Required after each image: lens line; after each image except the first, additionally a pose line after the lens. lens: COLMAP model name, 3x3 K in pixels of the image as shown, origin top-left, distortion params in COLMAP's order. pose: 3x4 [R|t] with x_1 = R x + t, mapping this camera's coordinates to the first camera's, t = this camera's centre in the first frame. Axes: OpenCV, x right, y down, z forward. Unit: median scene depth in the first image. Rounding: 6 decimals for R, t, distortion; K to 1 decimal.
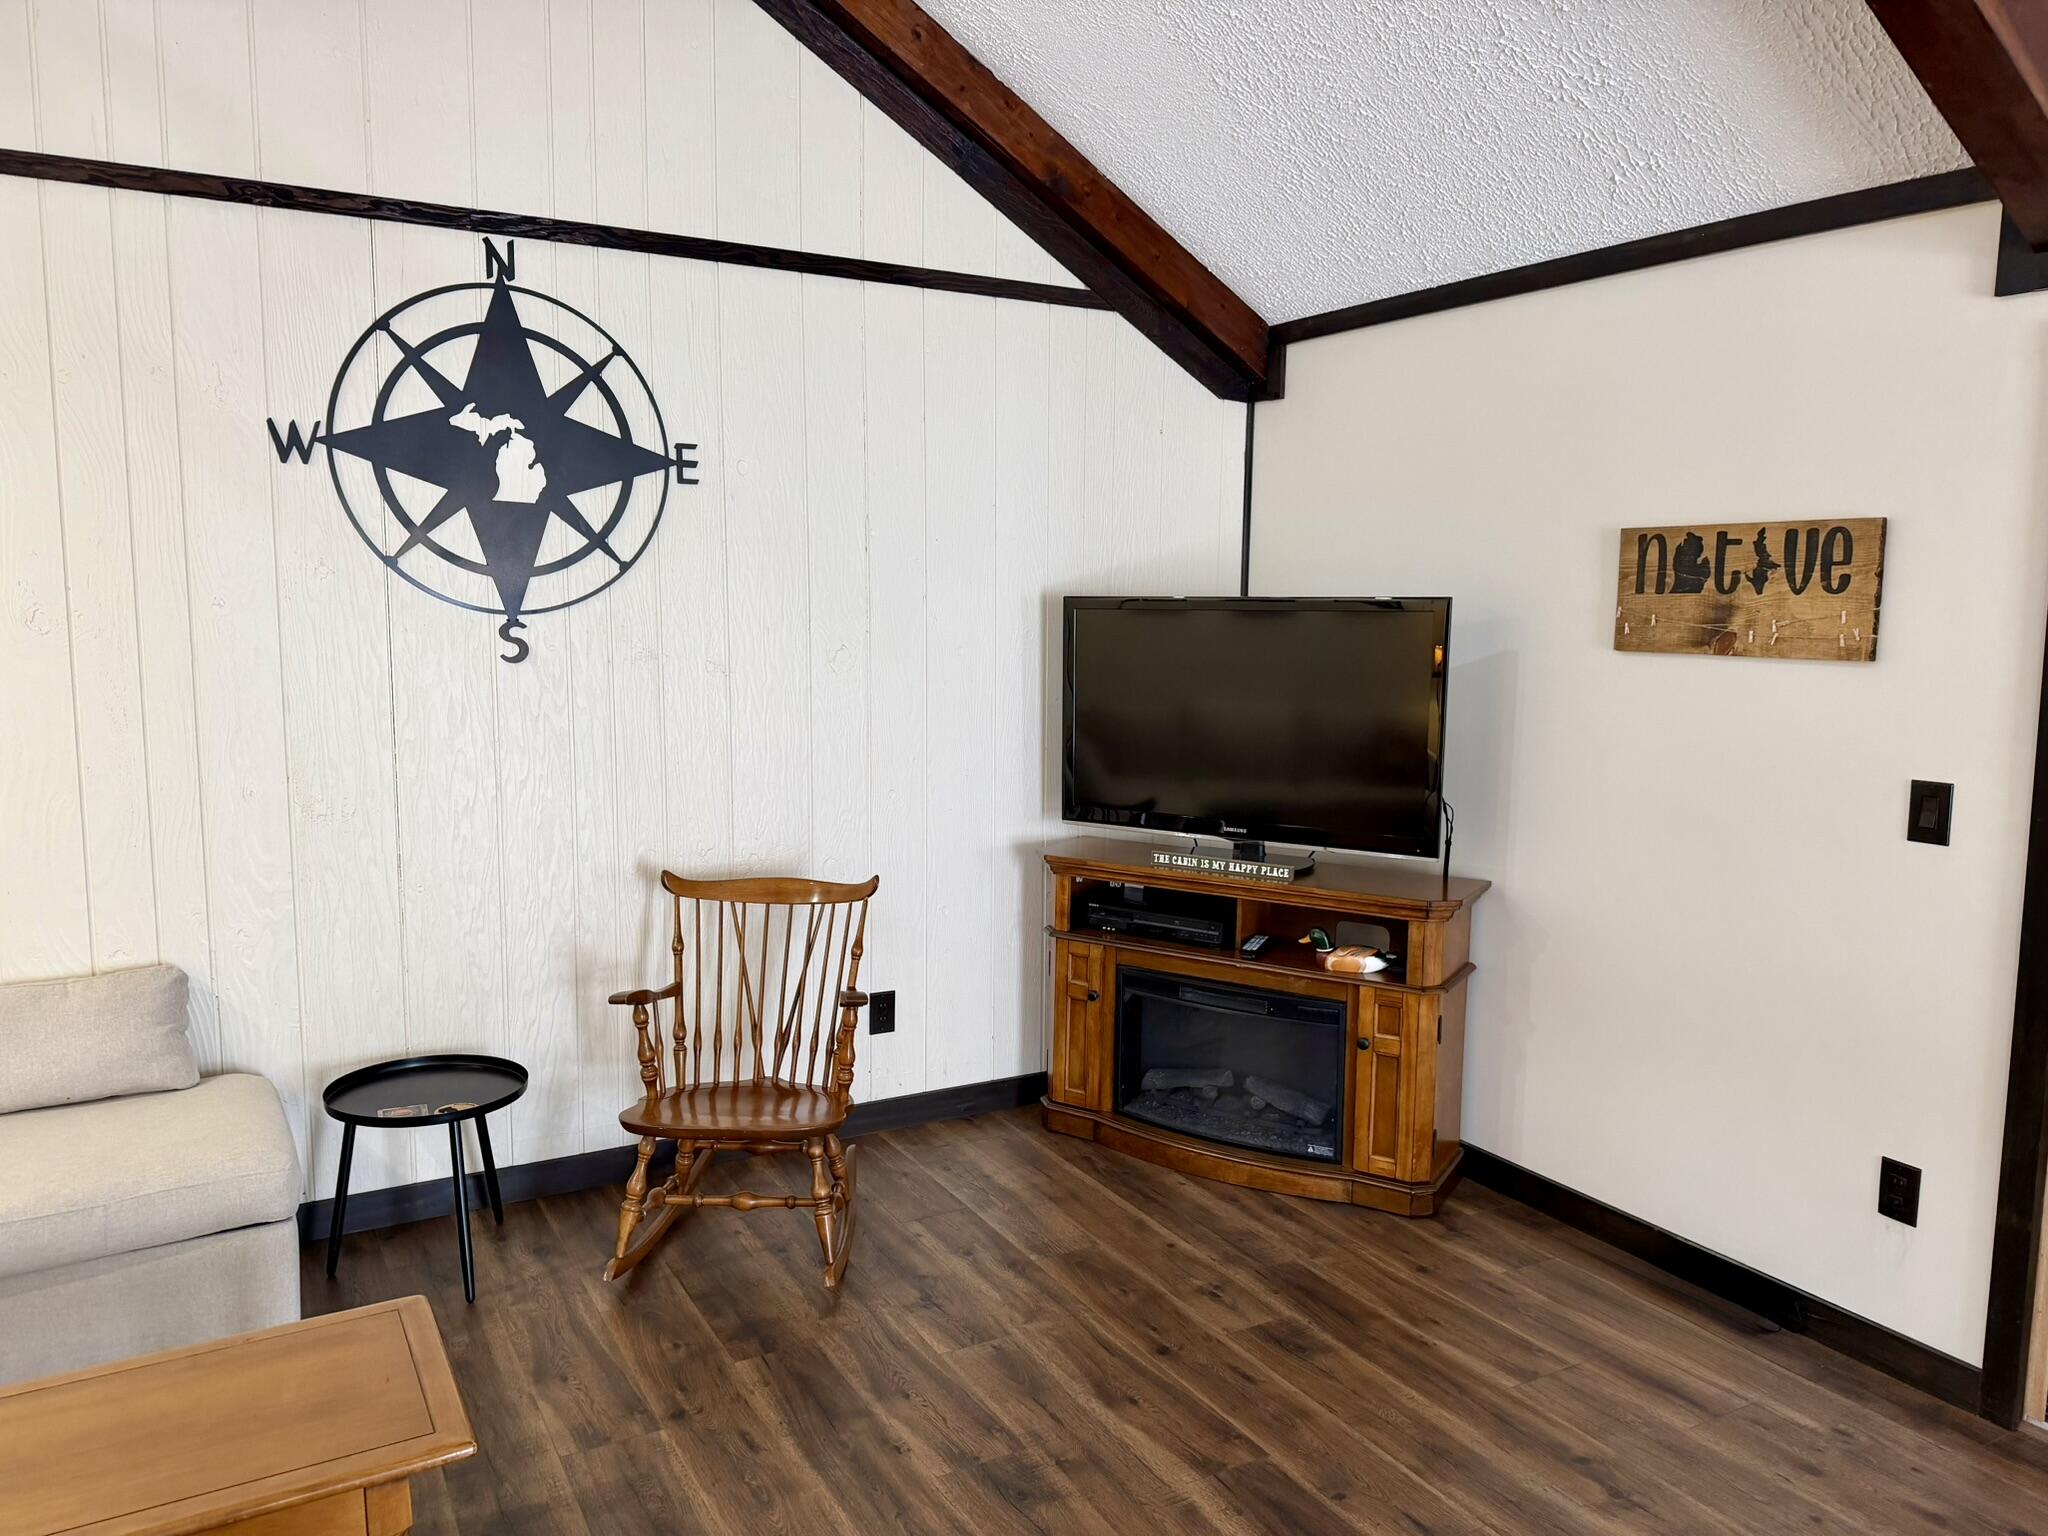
lens RADIAL K [[1436.2, 0, 1016.5], [0, 1436.2, 772.5], [0, 0, 1]] dist [0.107839, -0.150550]
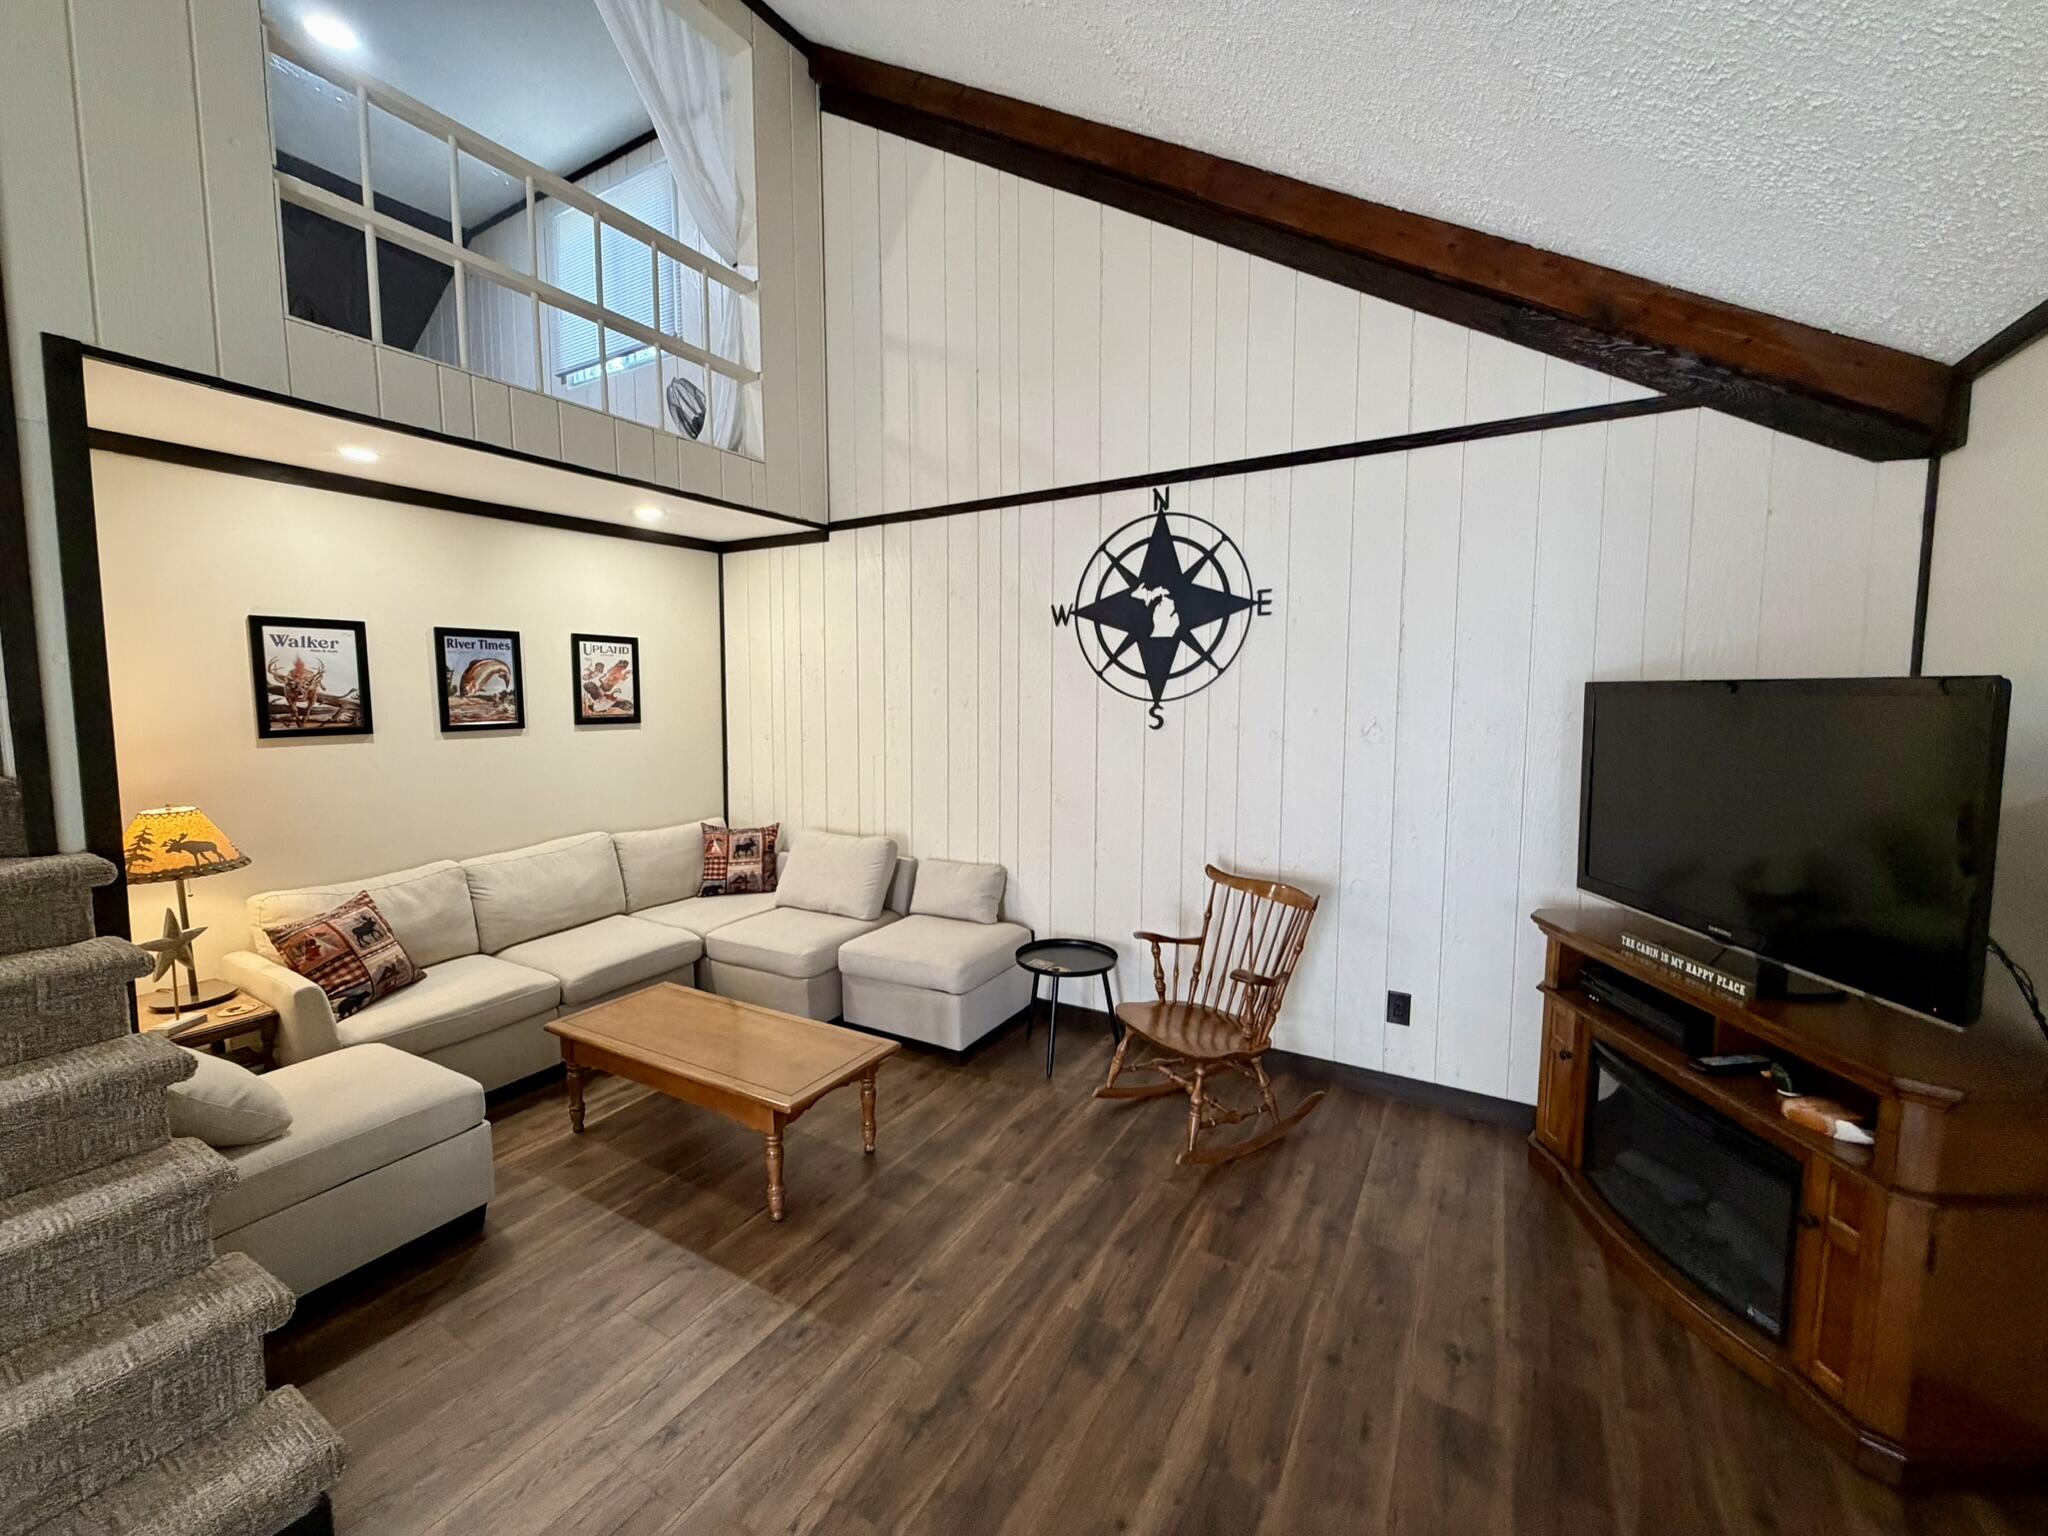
lens RADIAL K [[812.3, 0, 1015.2], [0, 812.3, 765.4], [0, 0, 1]] dist [-0.002206, 0.000134]
pose [[0.501273, 0.066562, -0.862725, 0.406682], [-0.094285, 0.995302, 0.022008, -0.038826], [0.860137, 0.070310, 0.505194, 0.374199]]
